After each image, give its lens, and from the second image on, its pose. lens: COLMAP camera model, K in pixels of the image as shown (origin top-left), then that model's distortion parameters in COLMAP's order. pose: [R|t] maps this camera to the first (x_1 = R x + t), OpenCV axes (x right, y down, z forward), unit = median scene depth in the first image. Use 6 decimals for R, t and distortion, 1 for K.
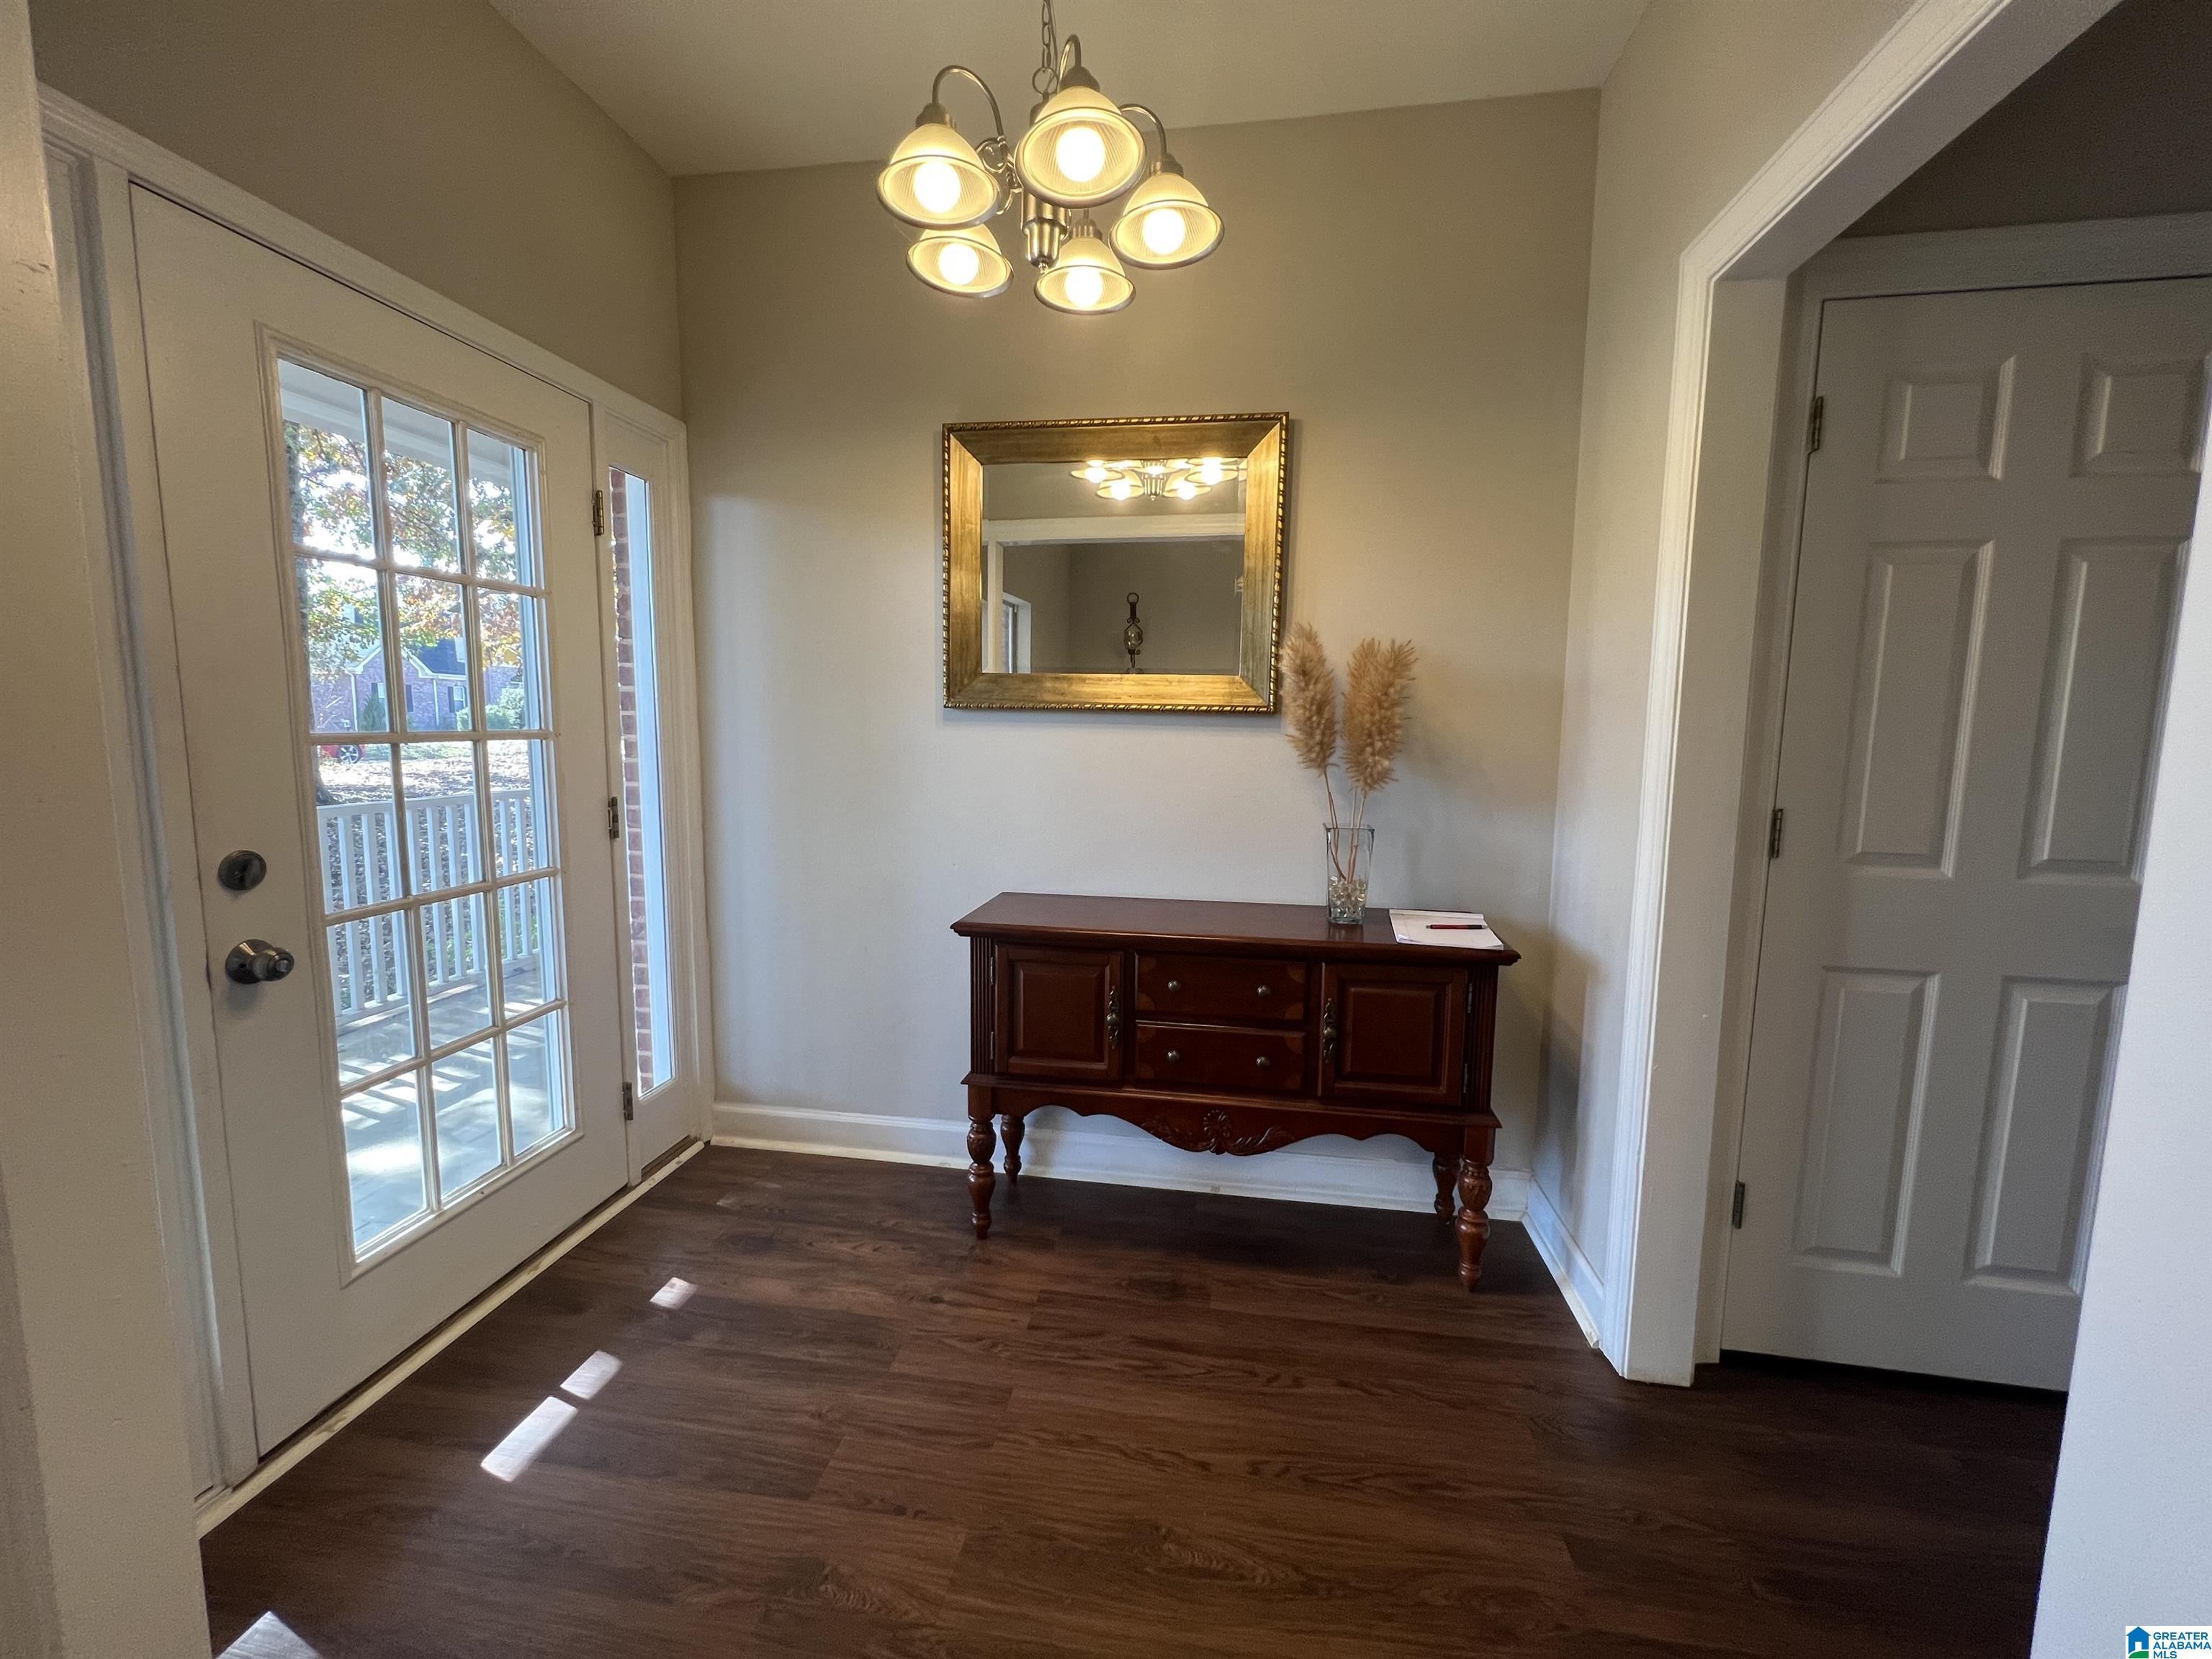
lens RADIAL K [[886.8, 0, 1105.7], [0, 886.8, 821.0], [0, 0, 1]] dist [-0.002374, 0.000929]
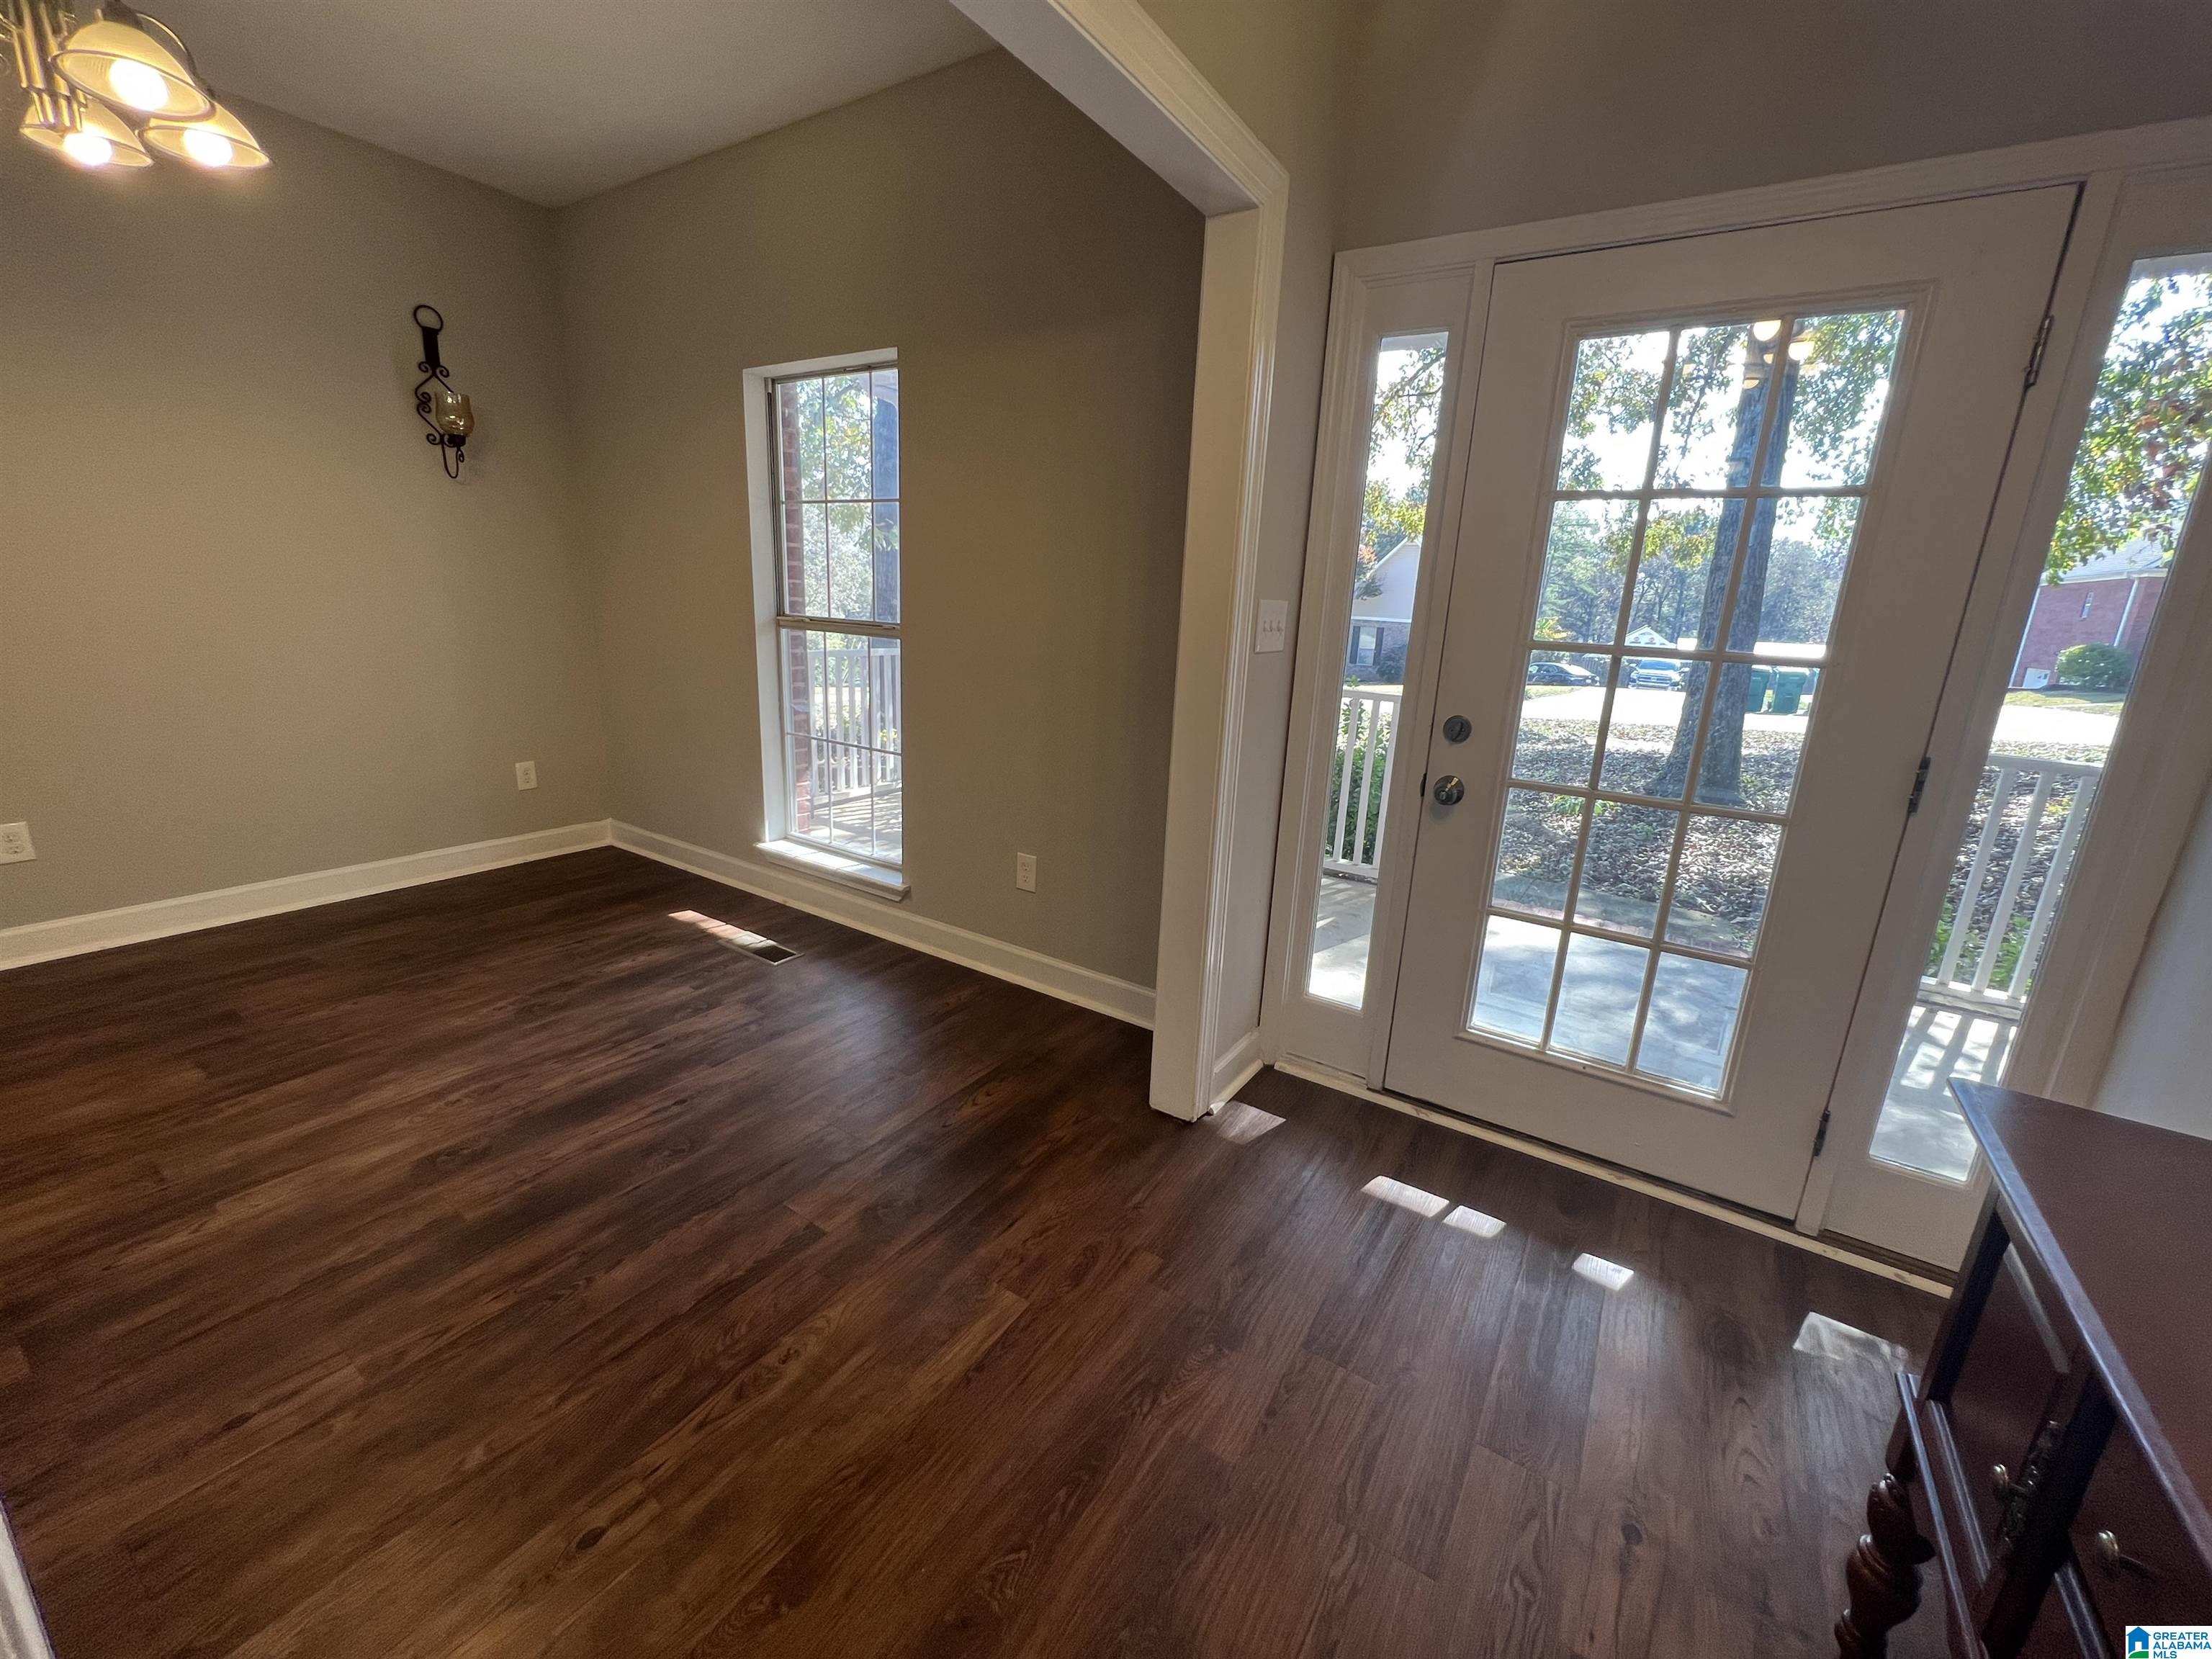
lens RADIAL K [[886.8, 0, 1105.7], [0, 886.8, 821.0], [0, 0, 1]] dist [-0.002374, 0.000929]
pose [[-0.392349, 0.215784, -0.894147, 0.528963], [-0.154851, 0.942724, 0.295455, -0.124643], [0.906688, 0.254381, -0.336462, 0.856232]]
